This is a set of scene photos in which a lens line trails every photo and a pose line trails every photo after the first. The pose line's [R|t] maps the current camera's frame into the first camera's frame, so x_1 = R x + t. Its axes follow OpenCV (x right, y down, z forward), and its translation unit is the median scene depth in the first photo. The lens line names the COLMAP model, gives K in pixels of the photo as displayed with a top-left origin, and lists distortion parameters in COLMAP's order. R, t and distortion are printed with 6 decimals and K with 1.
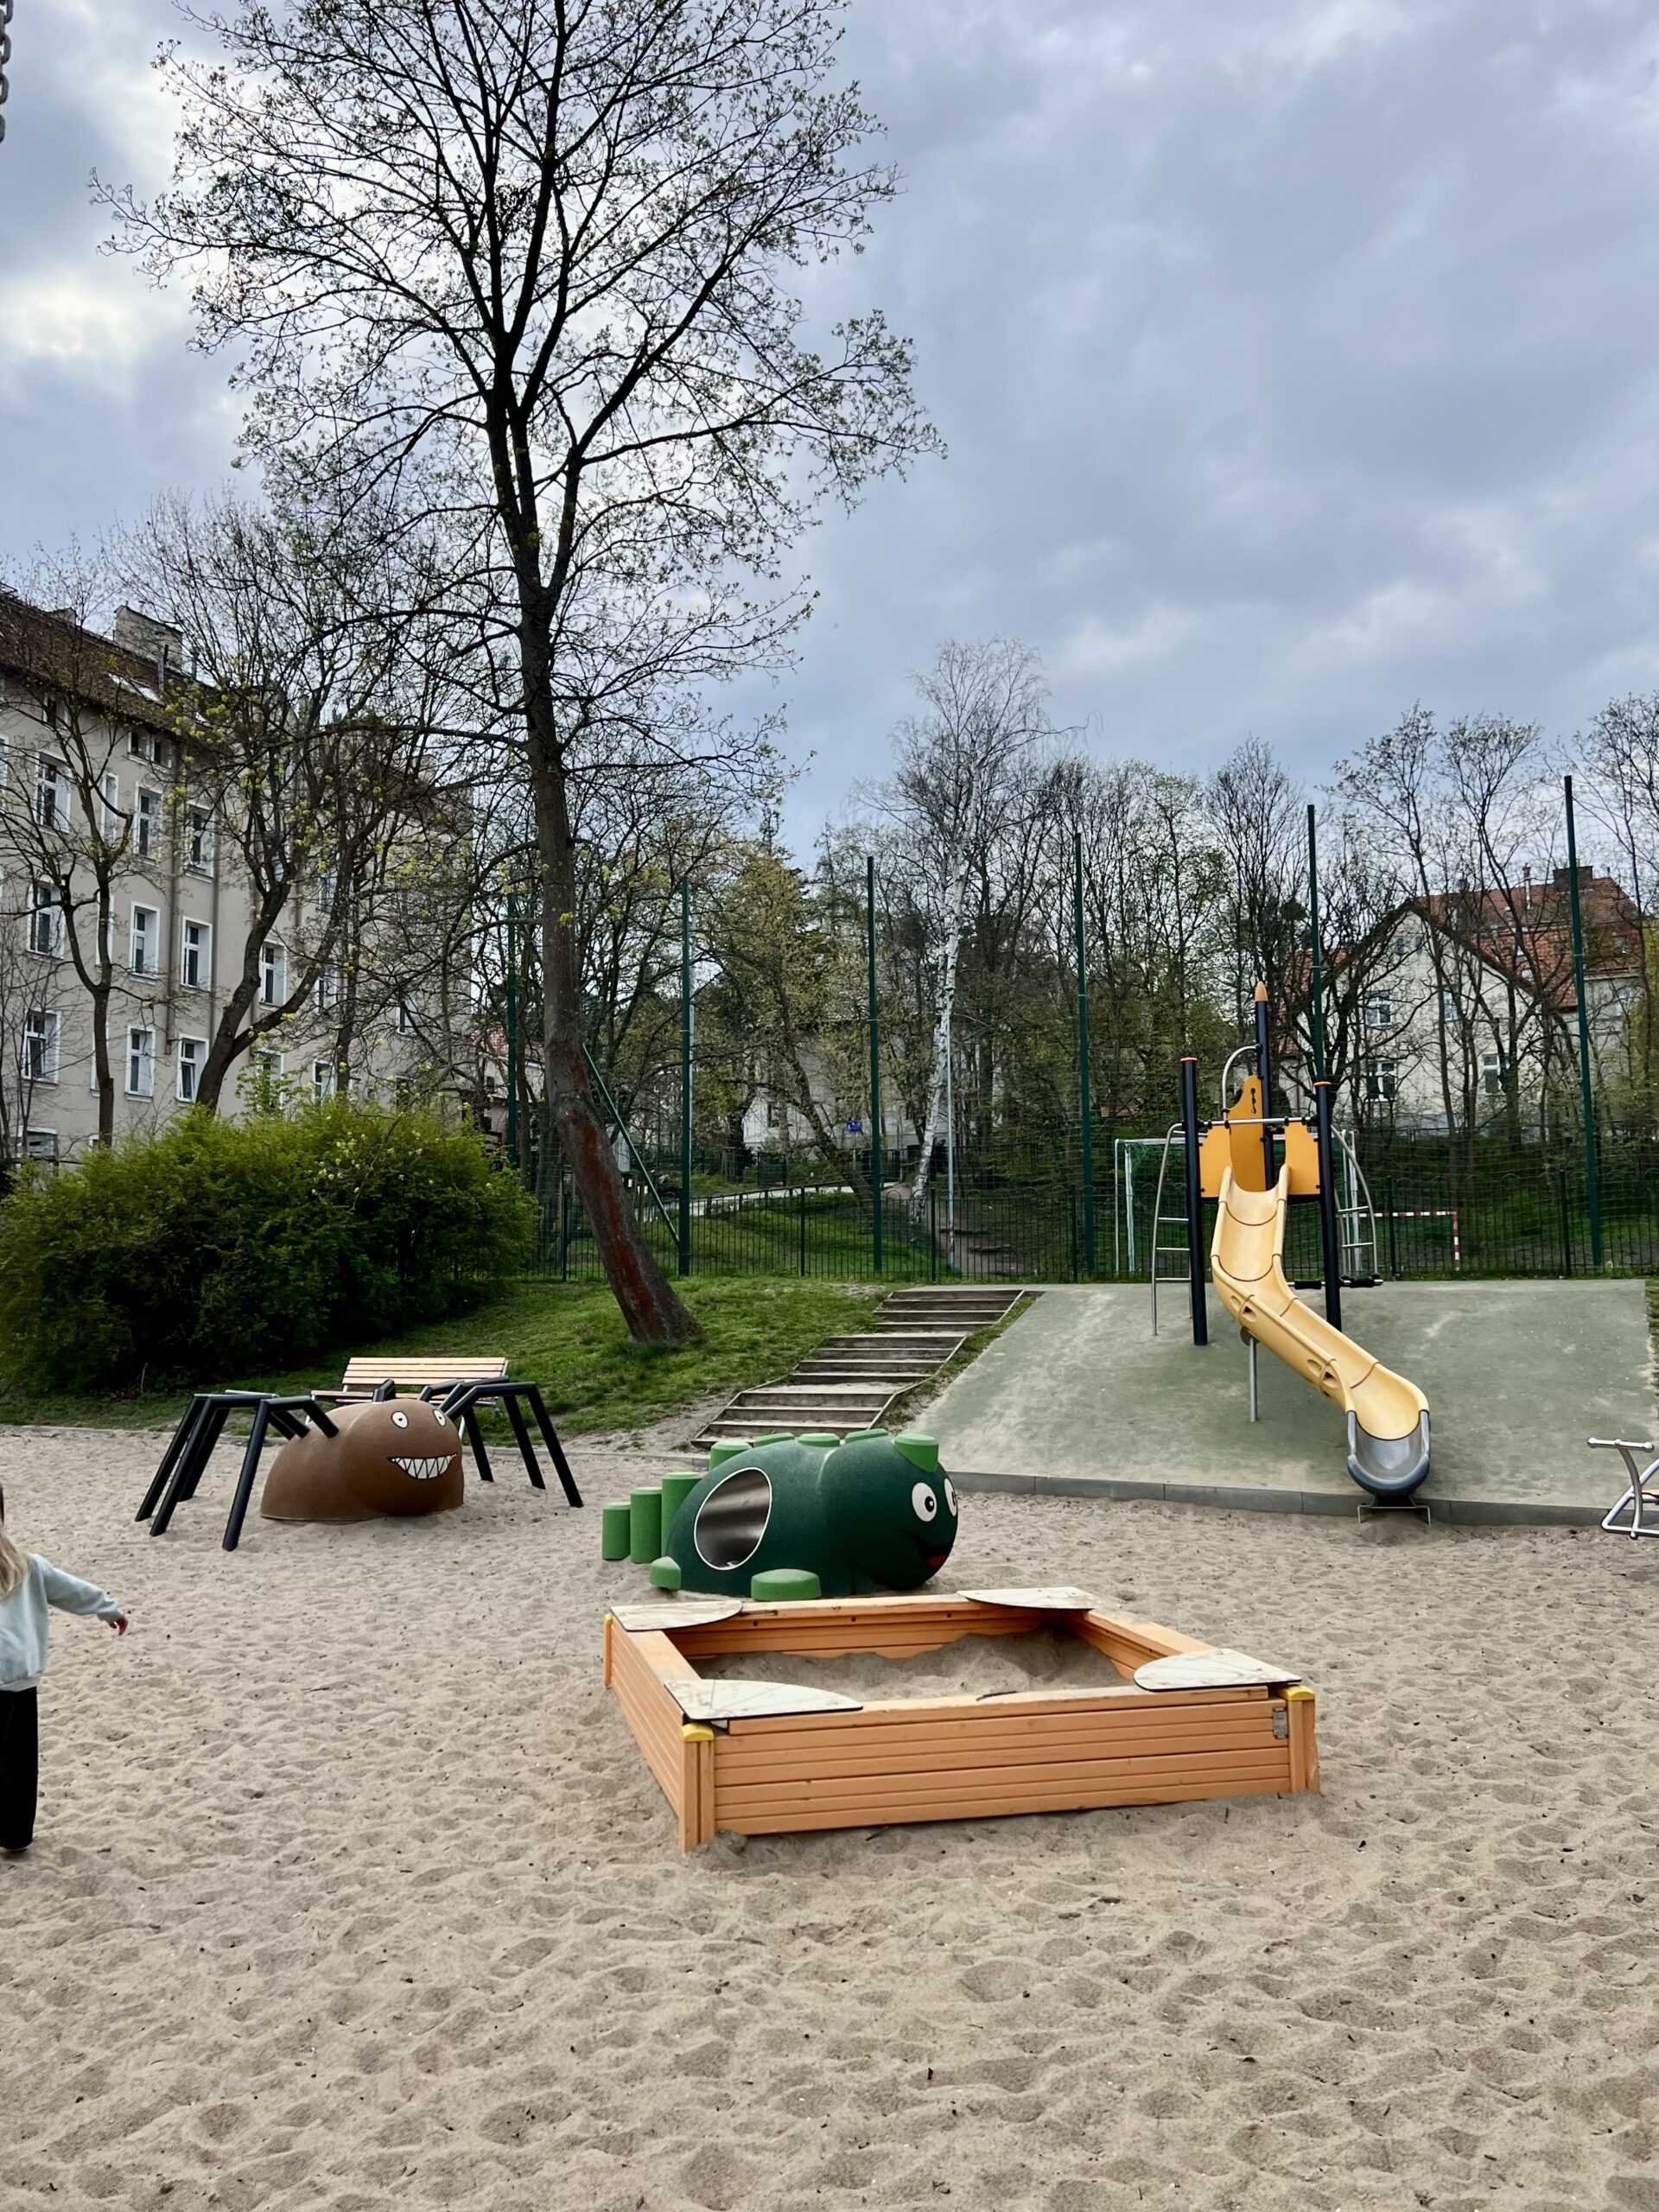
lens RADIAL K [[1718.2, 0, 811.7], [0, 1718.2, 1108.8], [0, 0, 1]] dist [0.003796, -0.032119]
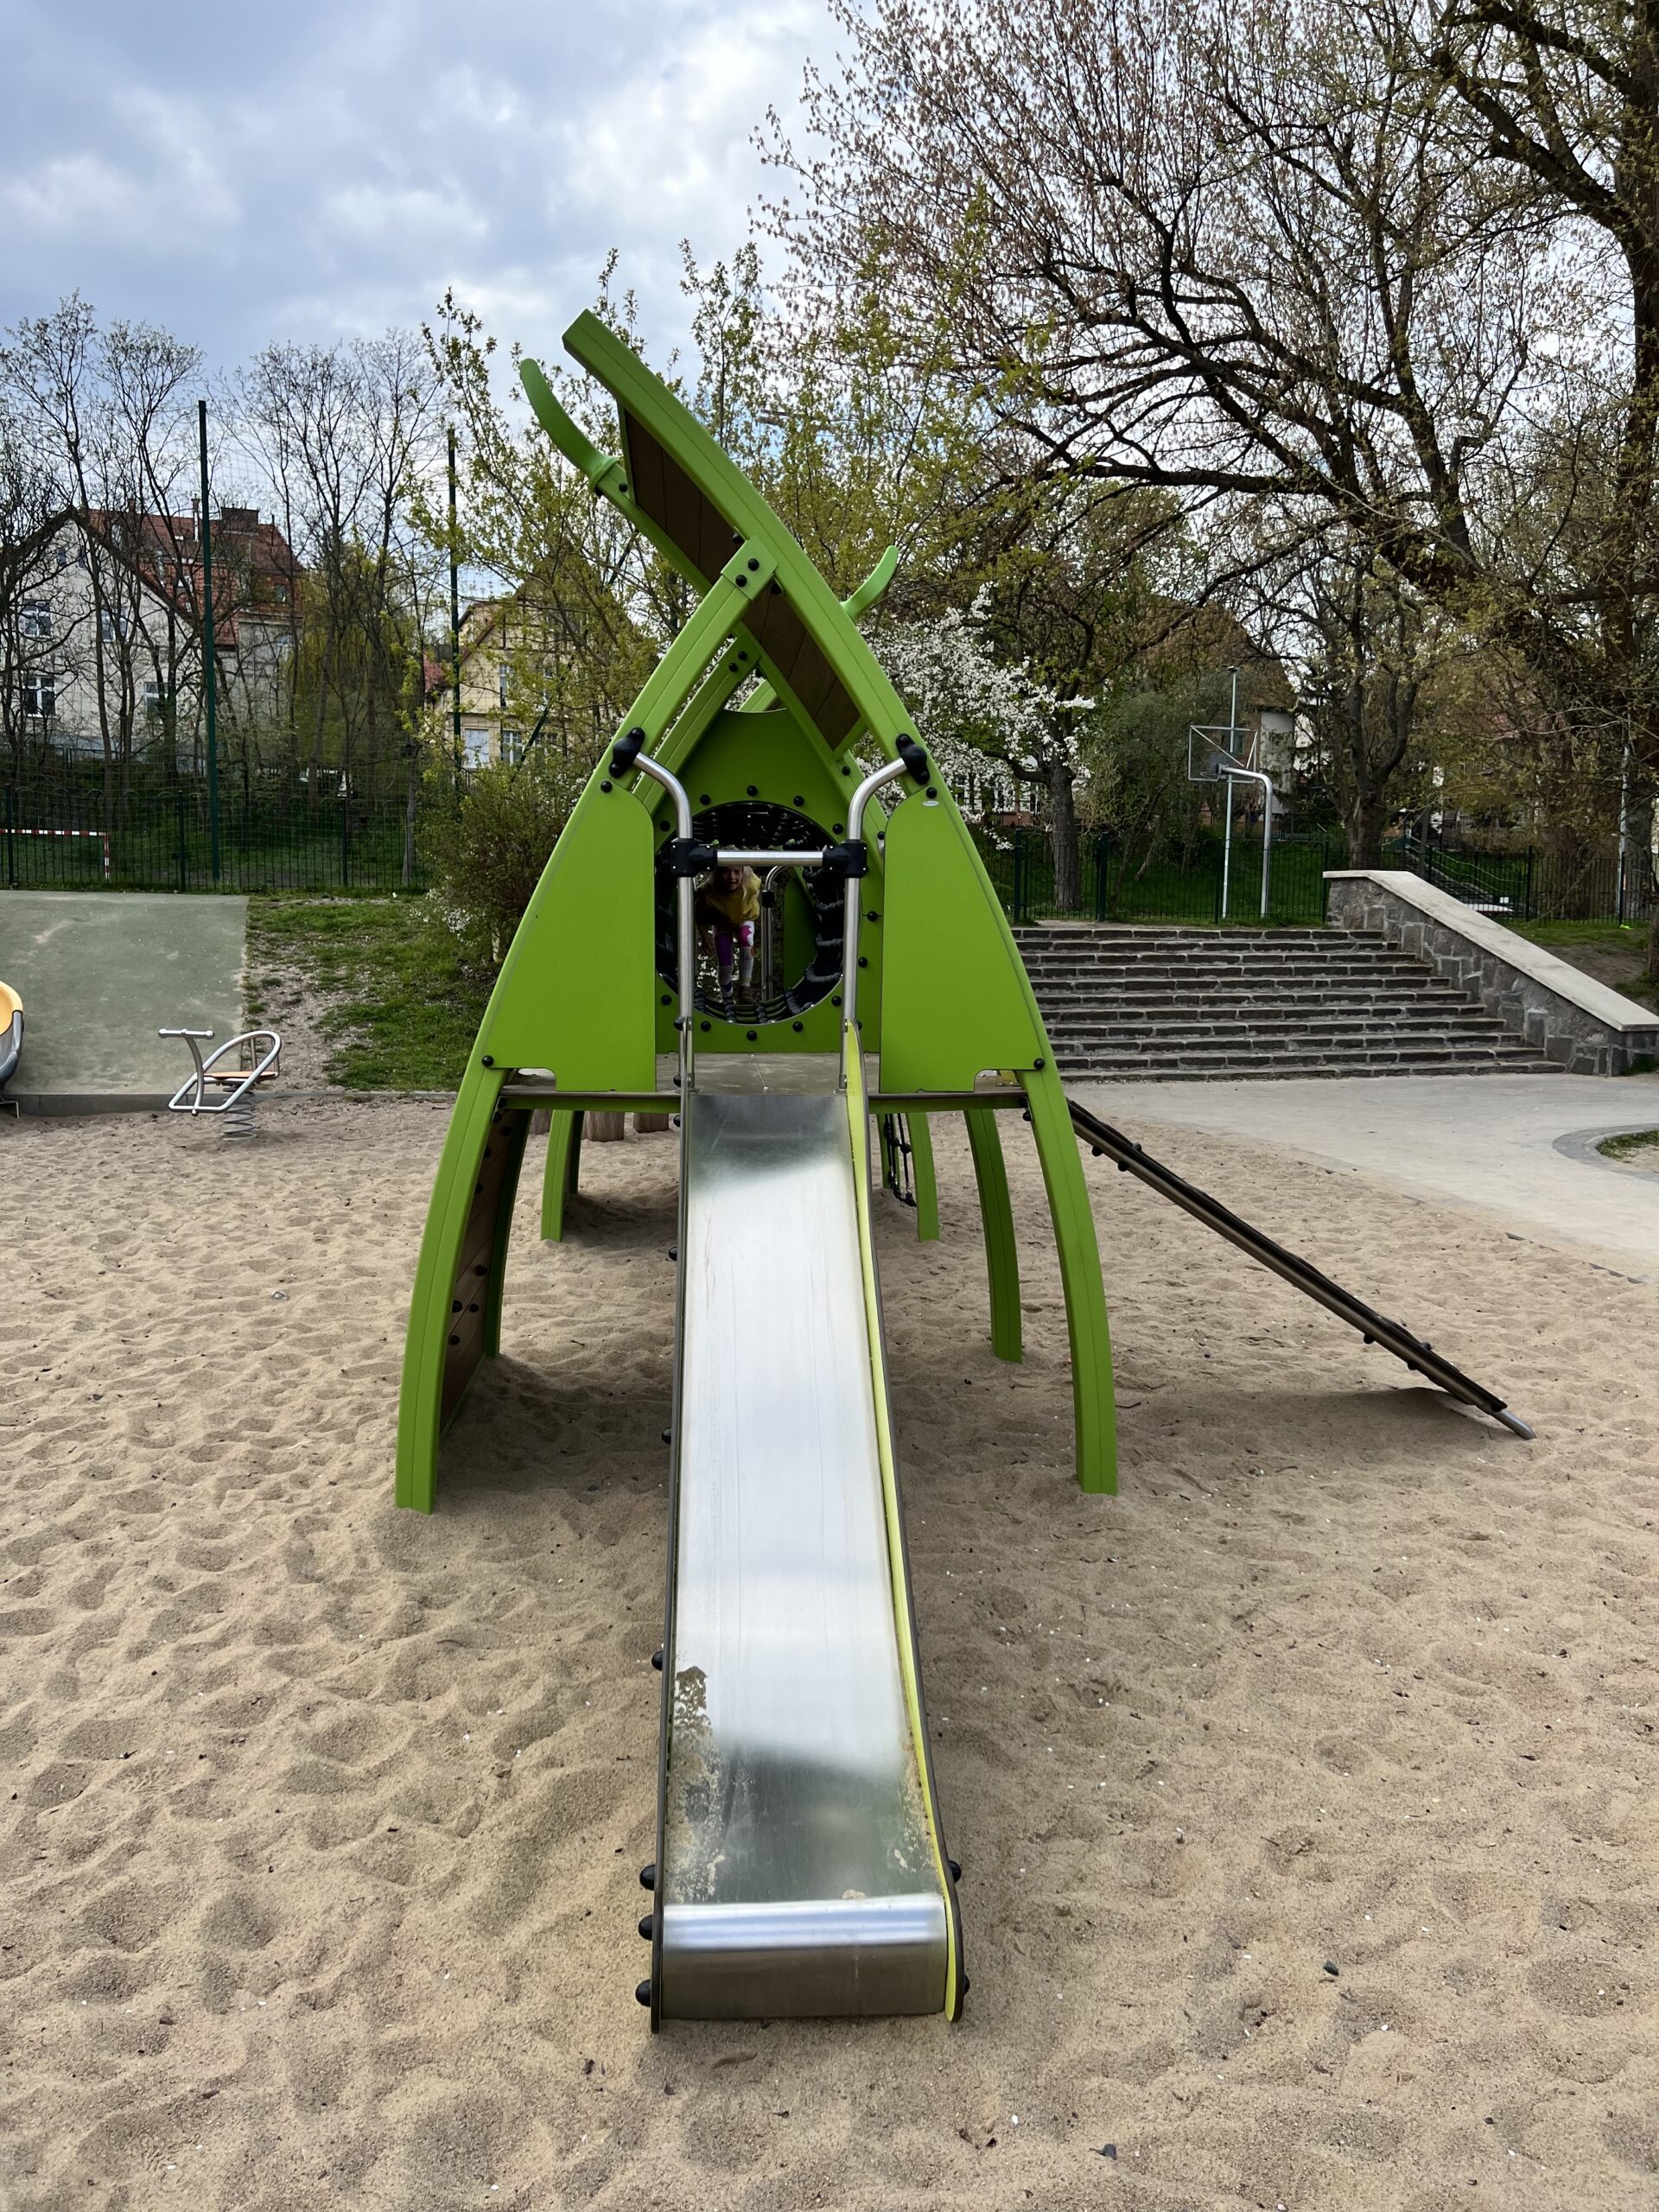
lens RADIAL K [[1621.5, 0, 828.7], [0, 1621.5, 1101.0], [0, 0, 1]] dist [0.011740, 0.000818]
pose [[0.724971, -0.050558, 0.686922, 0.011400], [-0.098726, 0.979377, 0.176277, 0.002780], [-0.681667, -0.195612, 0.705029, -0.008295]]
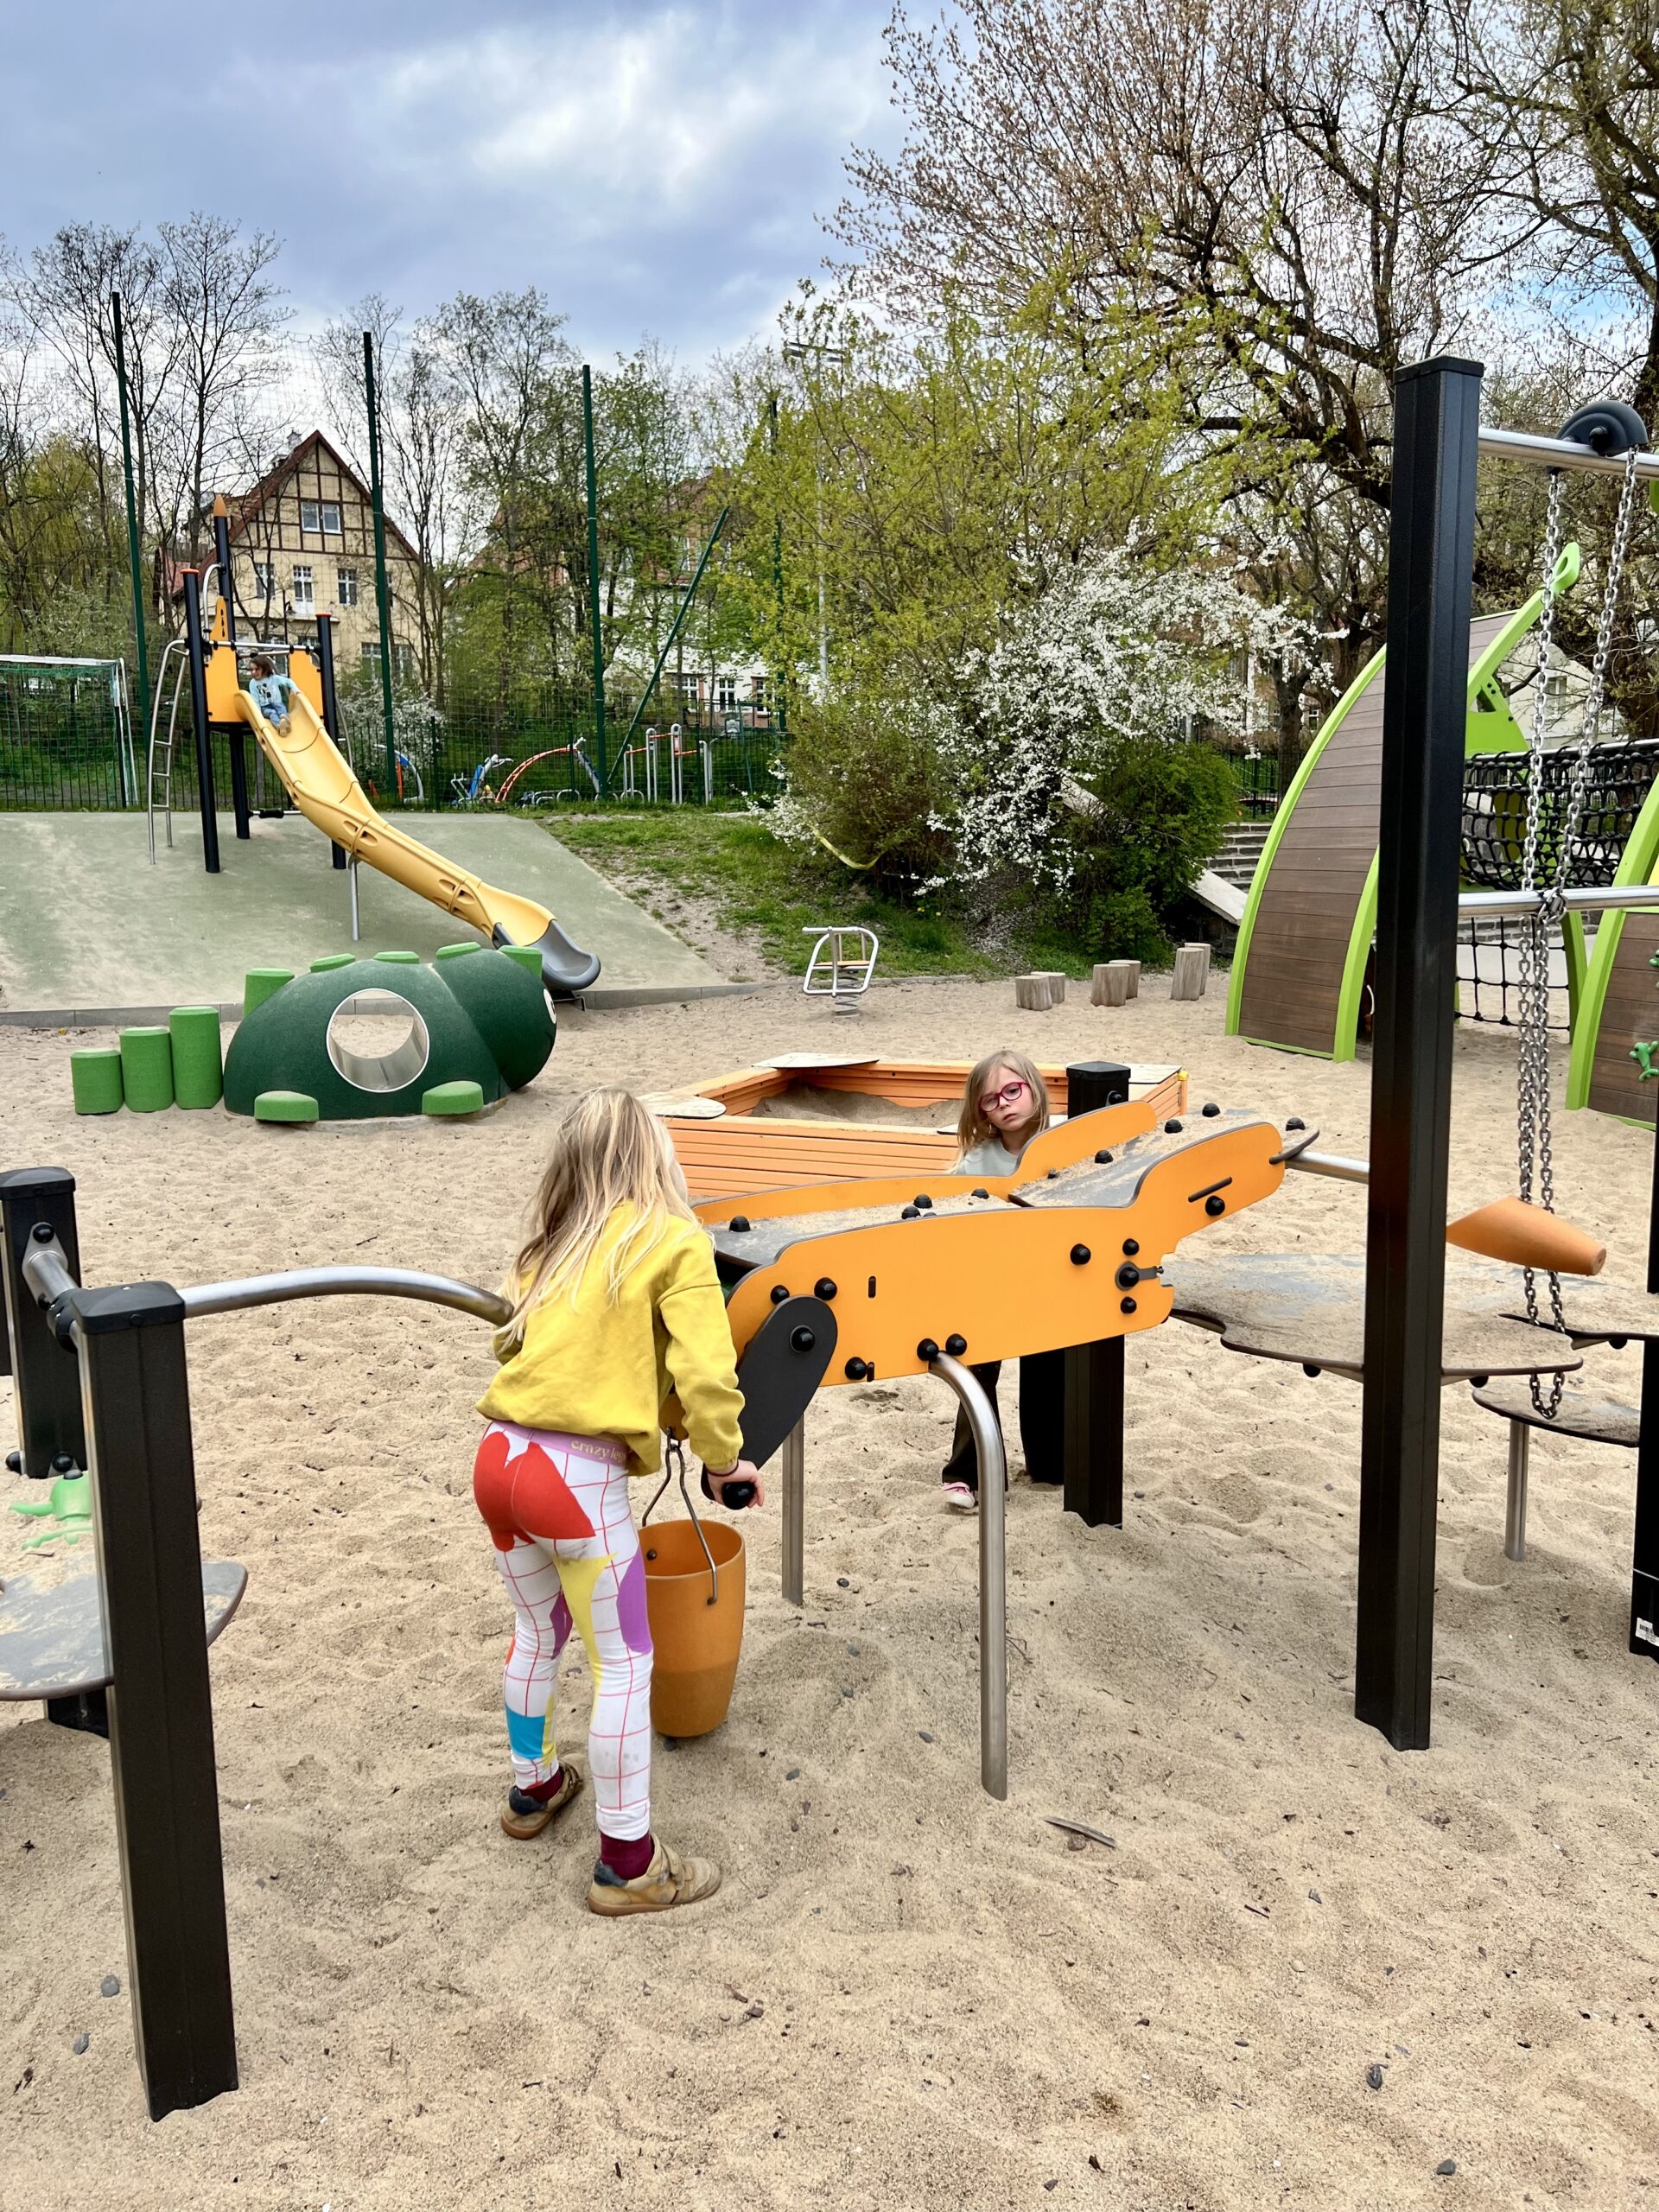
lens RADIAL K [[1621.5, 0, 831.0], [0, 1621.5, 1095.6], [0, 0, 1]] dist [0.011740, 0.000818]
pose [[0.575738, -0.126084, 0.807854, -0.133921], [-0.085662, 0.973300, 0.212954, 0.012546], [-0.813134, -0.191808, 0.549566, 0.066677]]
